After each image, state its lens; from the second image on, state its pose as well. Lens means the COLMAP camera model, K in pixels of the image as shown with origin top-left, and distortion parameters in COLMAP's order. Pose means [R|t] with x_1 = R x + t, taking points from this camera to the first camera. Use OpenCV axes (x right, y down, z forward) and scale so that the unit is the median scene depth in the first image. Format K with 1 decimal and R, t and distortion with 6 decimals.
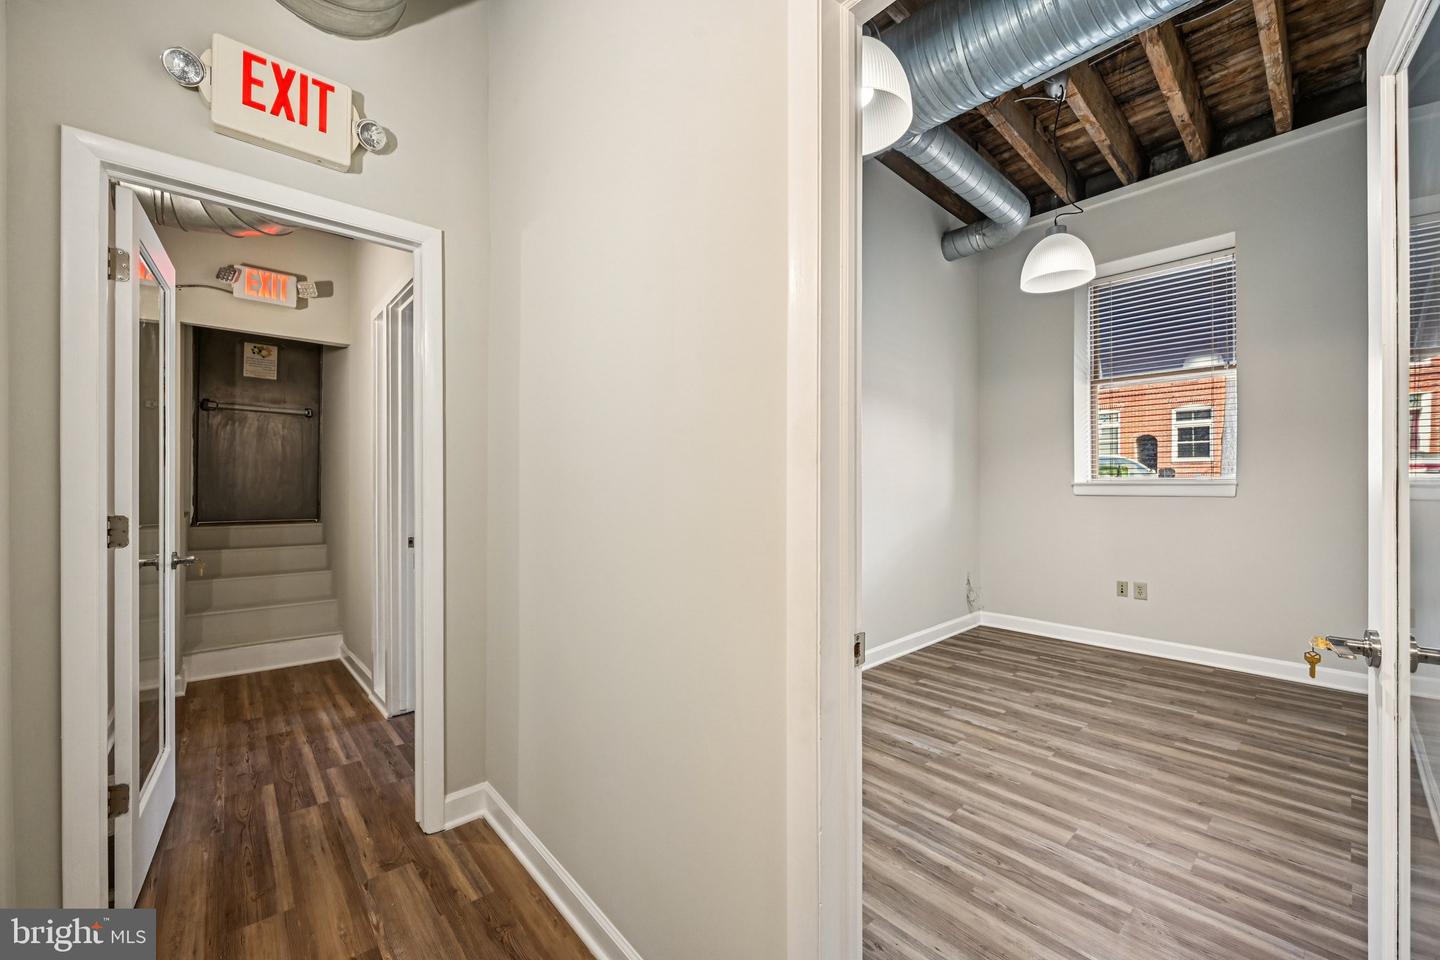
lens RADIAL K [[527.7, 0, 722.2], [0, 527.7, 483.4], [0, 0, 1]] dist [-0.015312, -0.000027]
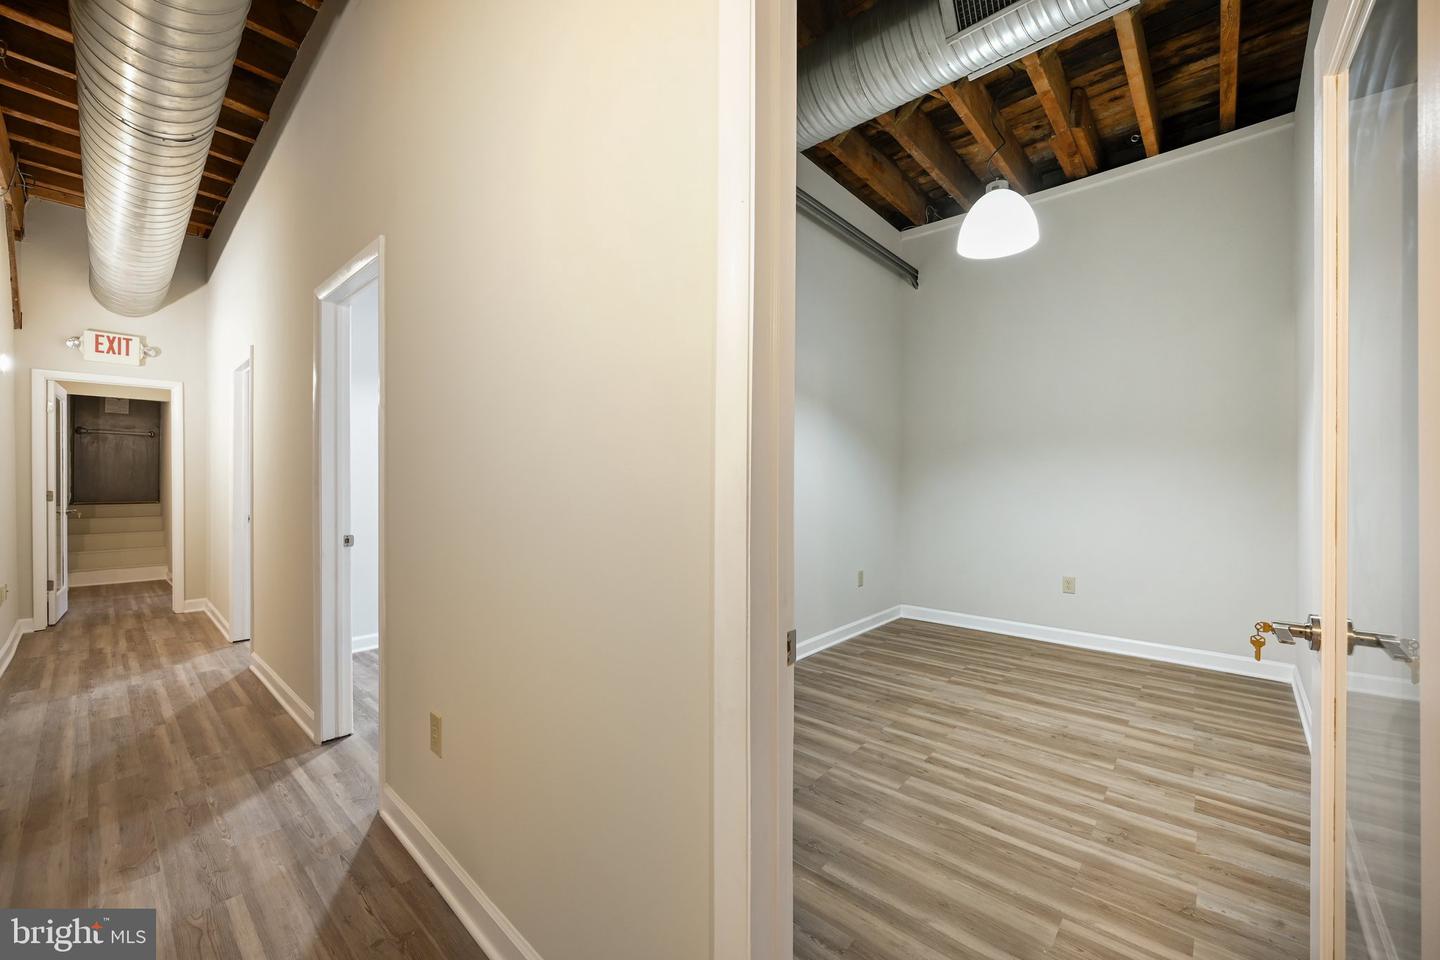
lens RADIAL K [[568.4, 0, 732.2], [0, 568.4, 482.1], [0, 0, 1]] dist [-0.003913, 0.001893]
pose [[0.996813, 0.001024, 0.079769, 0.843722], [-0.001438, 0.999986, 0.005131, -0.002929], [-0.079762, -0.005230, 0.996800, -0.873264]]
